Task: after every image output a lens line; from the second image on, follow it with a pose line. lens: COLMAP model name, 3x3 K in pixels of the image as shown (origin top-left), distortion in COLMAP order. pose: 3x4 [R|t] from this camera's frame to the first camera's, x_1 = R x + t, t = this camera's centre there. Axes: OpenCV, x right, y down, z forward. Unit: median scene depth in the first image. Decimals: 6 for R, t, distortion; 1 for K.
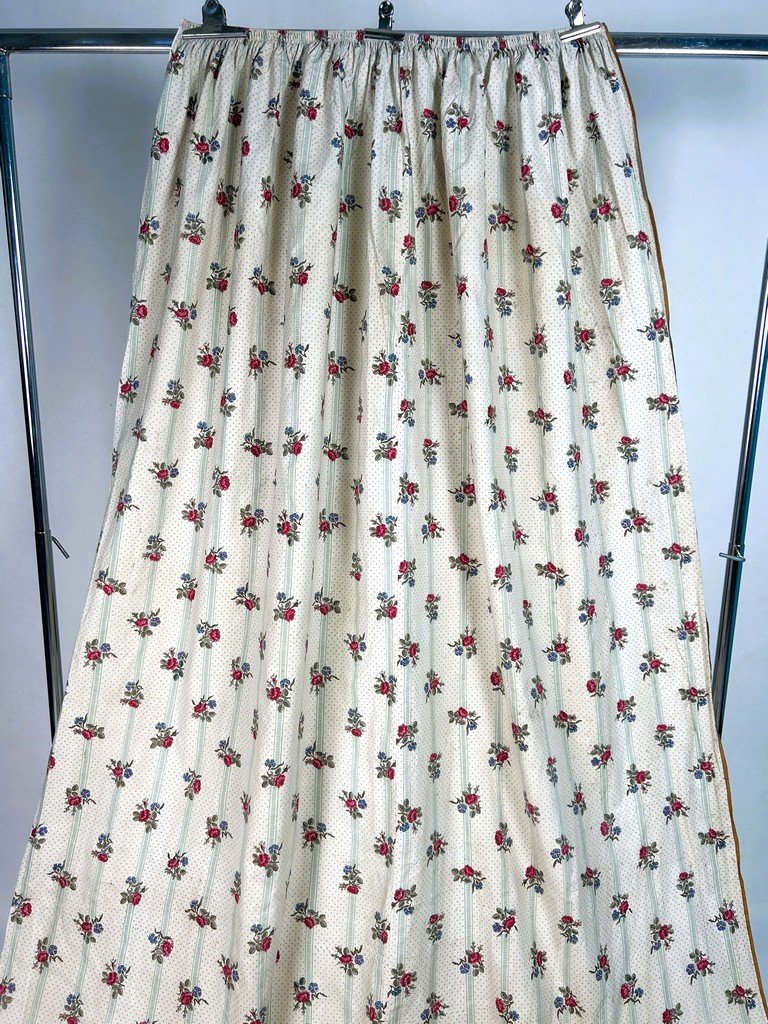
lens RADIAL K [[787.2, 0, 386.1], [0, 787.2, 518.4], [0, 0, 1]] dist [0.043915, -0.063718]
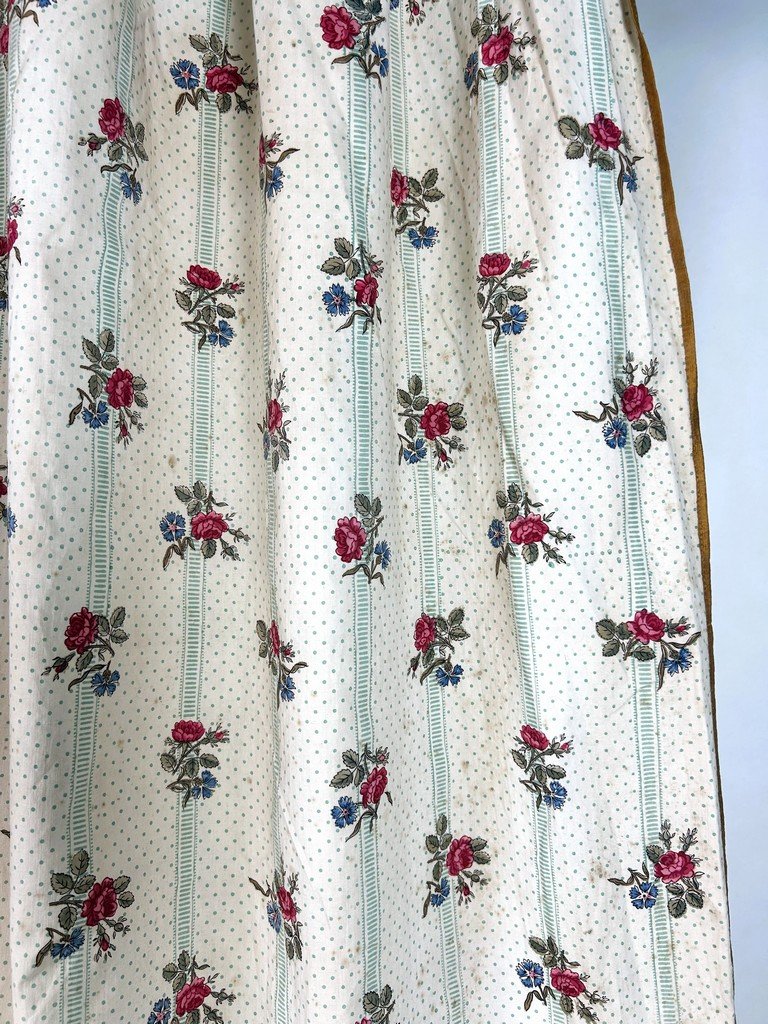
lens RADIAL K [[761.6, 0, 384.0], [0, 761.6, 512.0], [0, 0, 1]] dist [0.044672, -0.055976]
pose [[0.992994, 0.093339, -0.072458, 0.261133], [-0.101495, 0.987748, -0.118541, -0.151168], [0.060506, 0.125064, 0.990302, 0.681812]]
